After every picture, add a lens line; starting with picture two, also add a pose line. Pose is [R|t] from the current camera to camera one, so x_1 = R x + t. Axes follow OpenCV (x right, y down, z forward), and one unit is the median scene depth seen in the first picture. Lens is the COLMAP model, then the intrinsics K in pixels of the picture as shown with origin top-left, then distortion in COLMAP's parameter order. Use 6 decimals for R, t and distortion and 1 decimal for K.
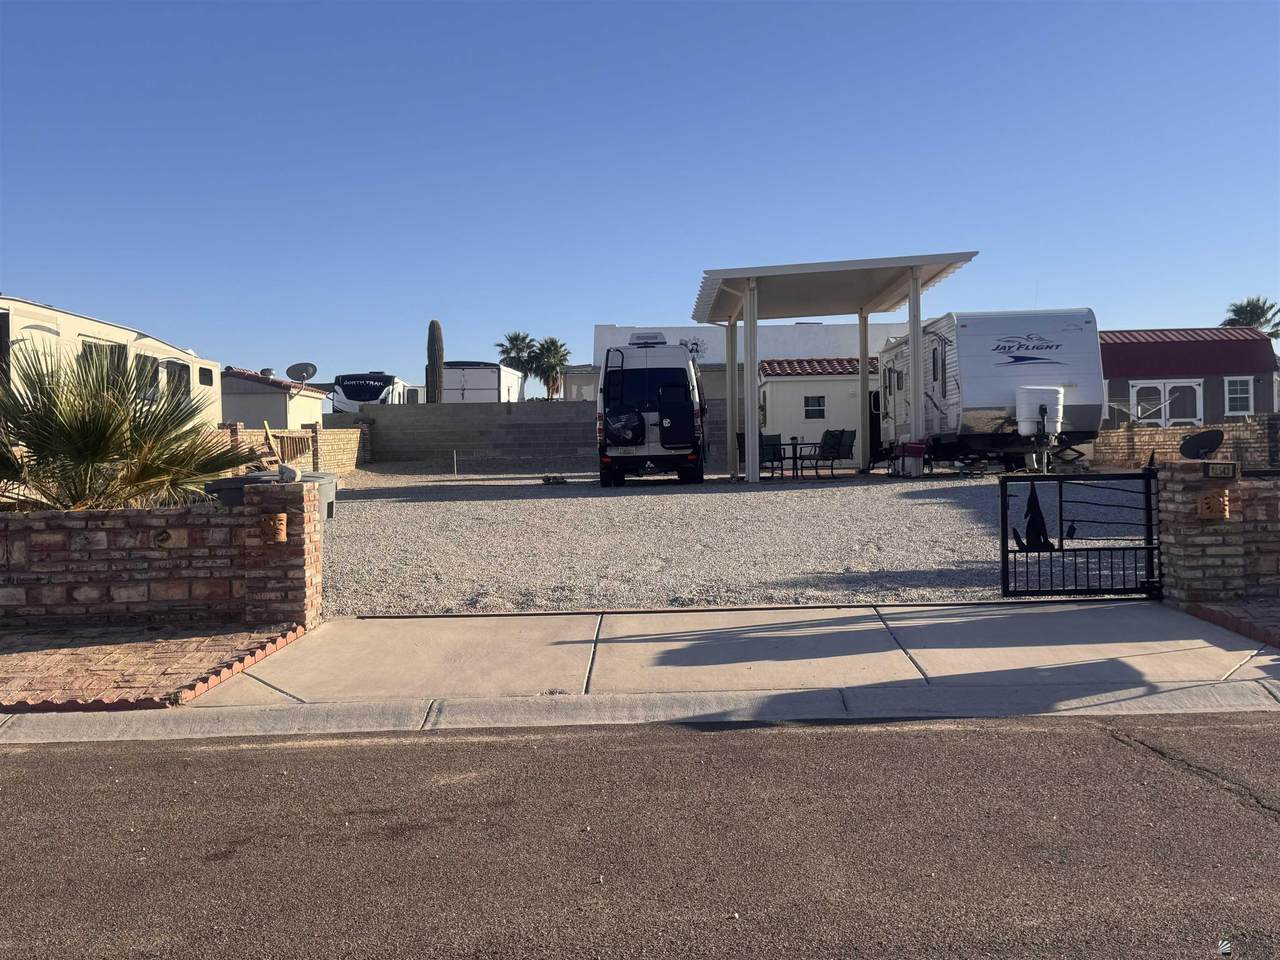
lens RADIAL K [[1376.6, 0, 639.9], [0, 1376.6, 480.9], [0, 0, 1]] dist [0.013238, 0.000000]
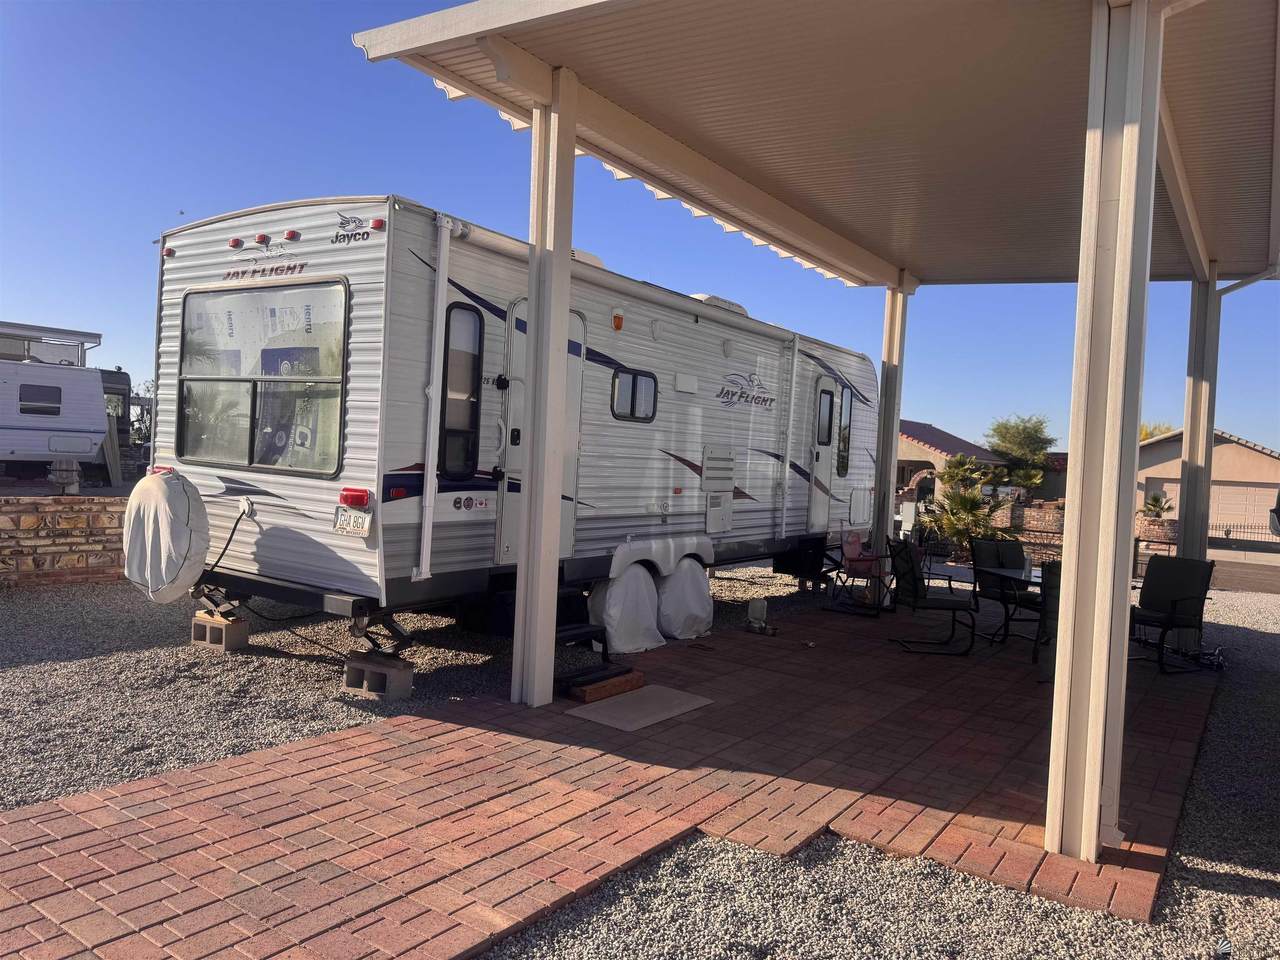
lens RADIAL K [[909.4, 0, 638.8], [0, 909.4, 475.3], [0, 0, 1]] dist [0.043350, -0.003494]
pose [[-0.828273, -0.031073, 0.559463, 0.039929], [-0.026095, 0.999517, 0.016882, -0.043949], [-0.559717, -0.000616, -0.828683, 0.947699]]
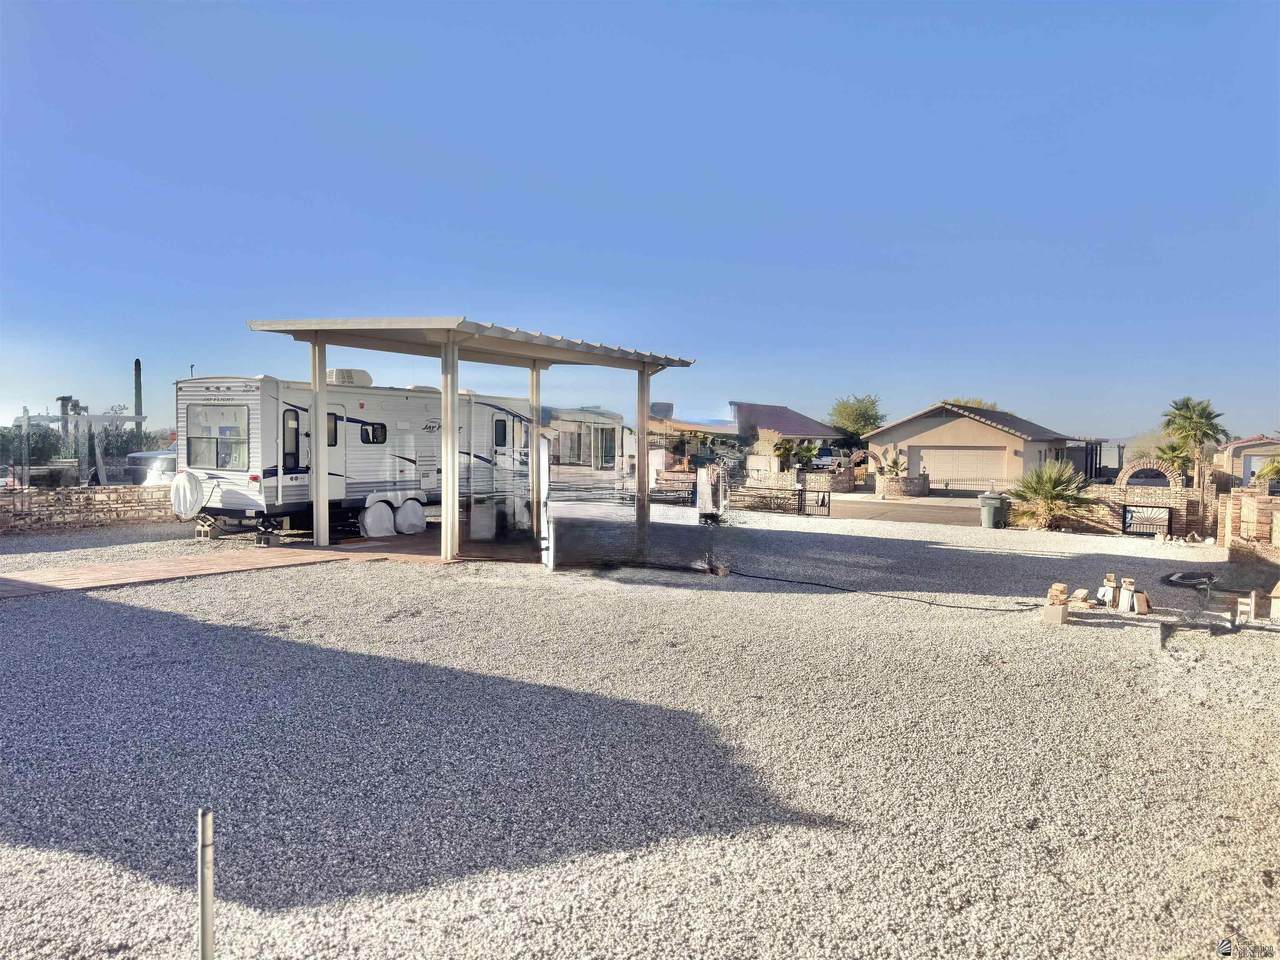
lens RADIAL K [[909.4, 0, 642.0], [0, 909.4, 483.1], [0, 0, 1]] dist [0.043350, -0.003494]
pose [[-0.859166, -0.012188, 0.511551, -0.213643], [0.013240, 0.998852, 0.046036, -0.051632], [-0.511525, 0.046326, -0.858019, 1.125815]]
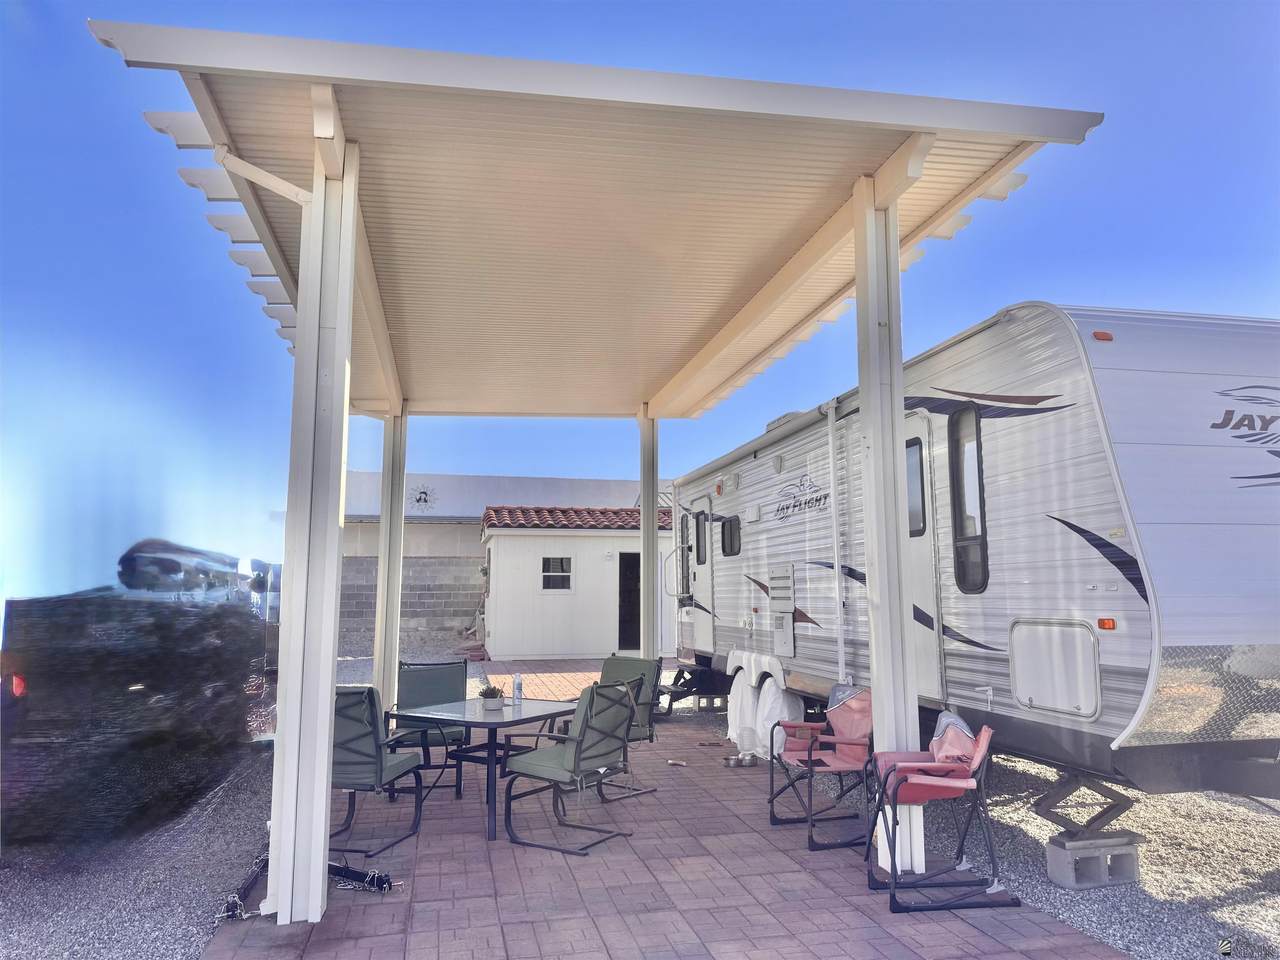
lens RADIAL K [[909.4, 0, 637.7], [0, 909.4, 477.4], [0, 0, 1]] dist [0.043350, -0.003494]
pose [[0.976724, 0.046535, 0.209390, 0.069306], [-0.016286, 0.989454, -0.143928, -0.036722], [-0.213880, 0.137168, 0.967182, 0.546341]]
